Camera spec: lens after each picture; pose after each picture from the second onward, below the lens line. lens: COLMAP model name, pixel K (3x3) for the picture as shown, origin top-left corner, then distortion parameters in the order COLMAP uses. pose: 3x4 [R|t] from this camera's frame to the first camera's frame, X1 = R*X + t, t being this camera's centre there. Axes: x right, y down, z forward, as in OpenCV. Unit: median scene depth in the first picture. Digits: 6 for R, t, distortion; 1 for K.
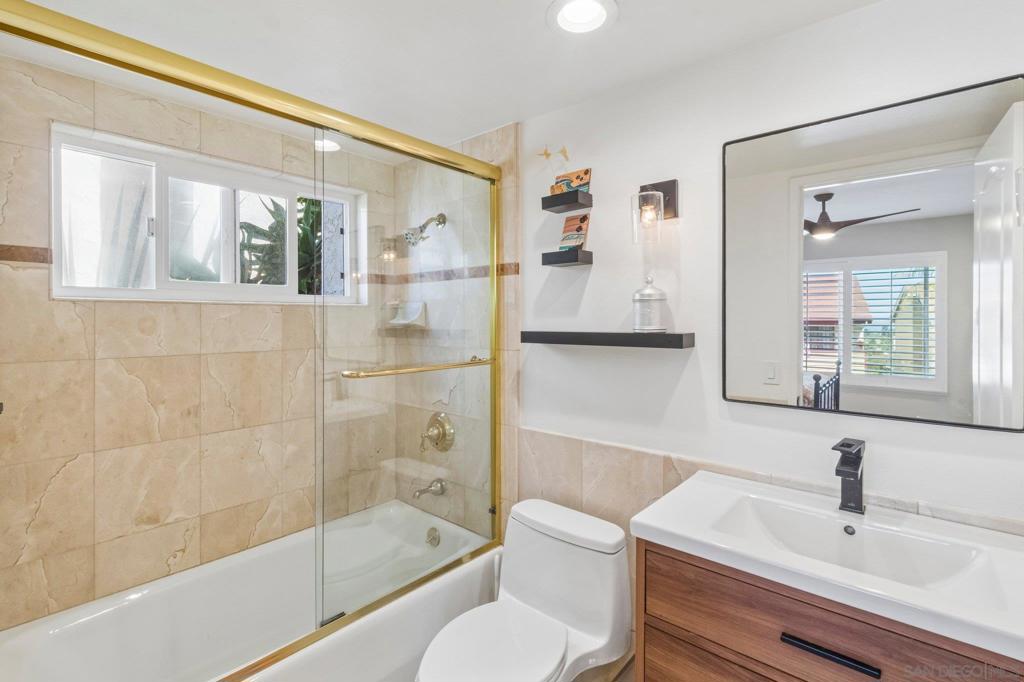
lens RADIAL K [[474.2, 0, 495.8], [0, 474.2, 320.1], [0, 0, 1]] dist [0.008451, 0.000033]
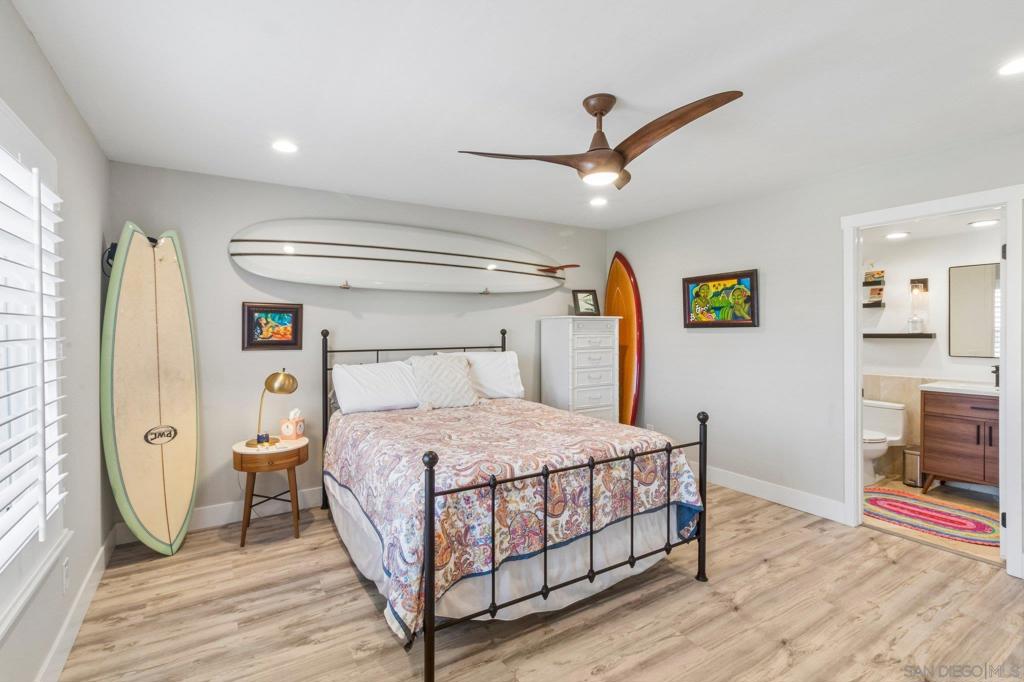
lens RADIAL K [[474.2, 0, 509.6], [0, 474.2, 337.3], [0, 0, 1]] dist [0.008451, 0.000033]
pose [[0.967193, -0.006498, -0.253960, -1.160335], [0.008647, 0.999936, 0.007347, 0.006835], [0.253896, -0.009302, 0.967187, -2.109634]]
